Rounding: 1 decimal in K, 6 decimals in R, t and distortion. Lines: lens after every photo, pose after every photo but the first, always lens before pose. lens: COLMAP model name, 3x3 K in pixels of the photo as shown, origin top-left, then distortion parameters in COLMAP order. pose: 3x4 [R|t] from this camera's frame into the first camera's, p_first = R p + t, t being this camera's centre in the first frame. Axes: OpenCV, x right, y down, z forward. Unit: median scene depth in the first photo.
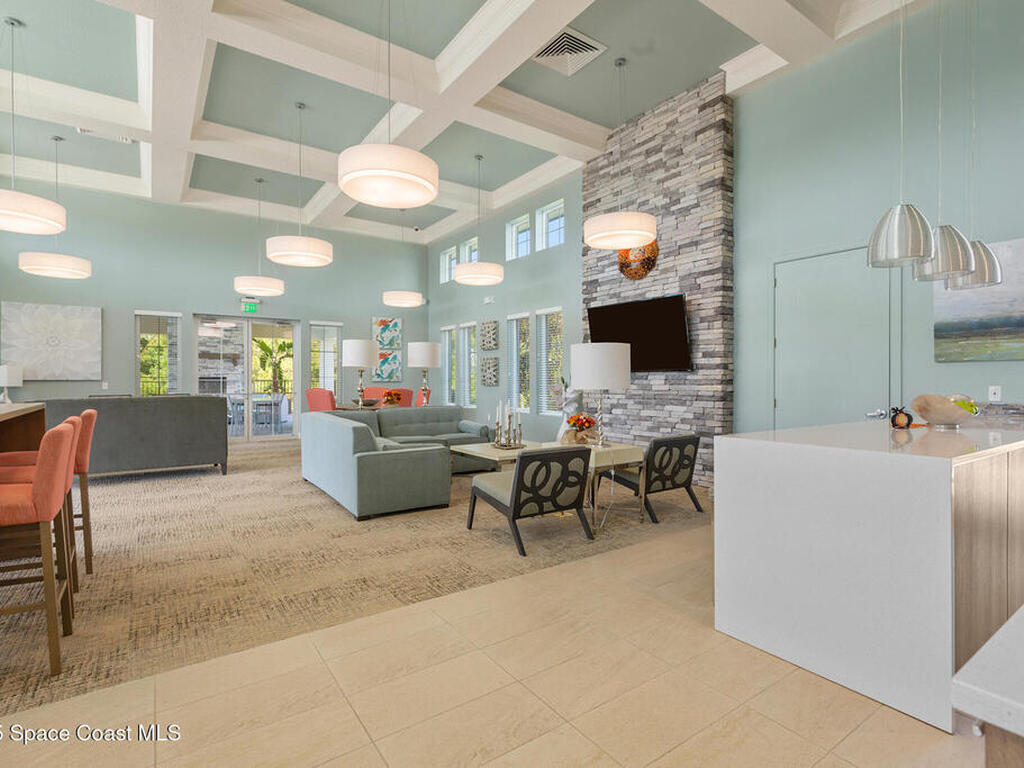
lens RADIAL K [[514.8, 0, 512.3], [0, 514.8, 380.4], [0, 0, 1]] dist [0.003297, 0.000618]
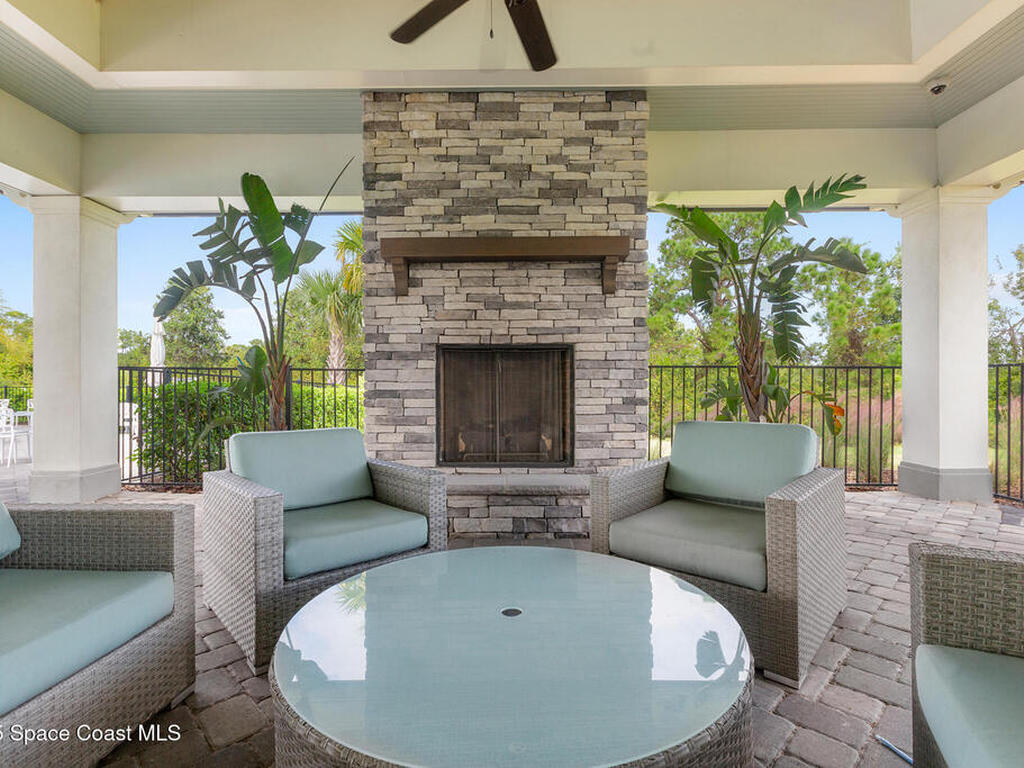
lens RADIAL K [[514.8, 0, 510.0], [0, 514.8, 380.4], [0, 0, 1]] dist [0.003297, 0.000618]
pose [[0.824033, 0.003135, -0.566533, -0.765651], [0.001722, 0.999966, 0.008039, 0.013216], [0.566539, -0.007600, 0.824000, 1.357959]]
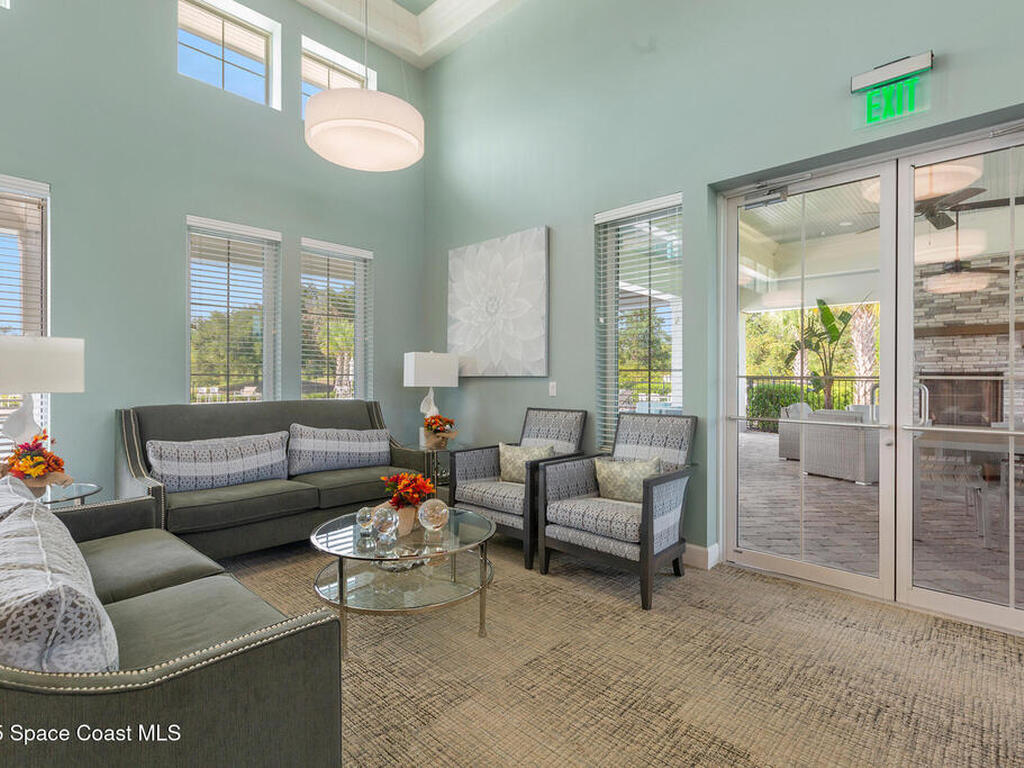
lens RADIAL K [[514.8, 0, 511.8], [0, 514.8, 379.6], [0, 0, 1]] dist [0.003297, 0.000618]
pose [[0.198864, 0.002667, -0.980024, -0.296402], [-0.002626, 0.999994, 0.002189, 0.001188], [0.980024, 0.002138, 0.198869, 0.775989]]
